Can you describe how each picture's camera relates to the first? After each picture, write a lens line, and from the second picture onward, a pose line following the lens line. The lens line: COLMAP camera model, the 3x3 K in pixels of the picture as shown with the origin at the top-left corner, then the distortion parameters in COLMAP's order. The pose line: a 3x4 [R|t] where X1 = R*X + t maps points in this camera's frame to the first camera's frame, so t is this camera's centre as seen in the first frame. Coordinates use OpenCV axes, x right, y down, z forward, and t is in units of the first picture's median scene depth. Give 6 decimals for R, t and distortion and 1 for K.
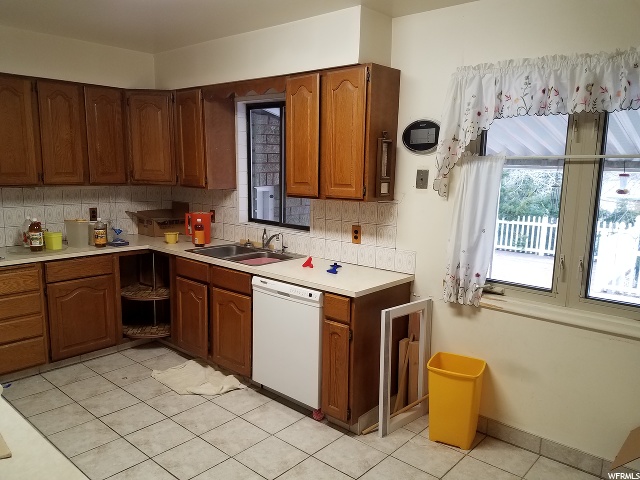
lens RADIAL K [[489.3, 0, 317.9], [0, 489.3, 244.2], [0, 0, 1]] dist [0.033050, -0.000455]
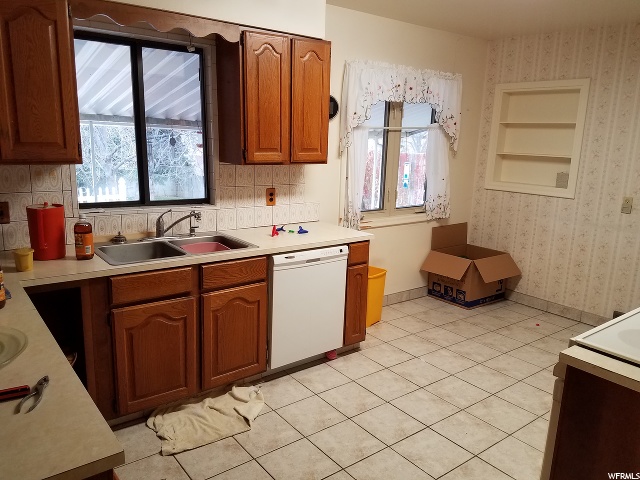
lens RADIAL K [[489.3, 0, 318.8], [0, 489.3, 237.9], [0, 0, 1]] dist [0.033050, -0.000455]
pose [[0.177577, -0.215802, 0.960154, -0.975700], [0.120799, 0.973062, 0.196362, -0.134390], [-0.976665, 0.081116, 0.198862, 0.739779]]
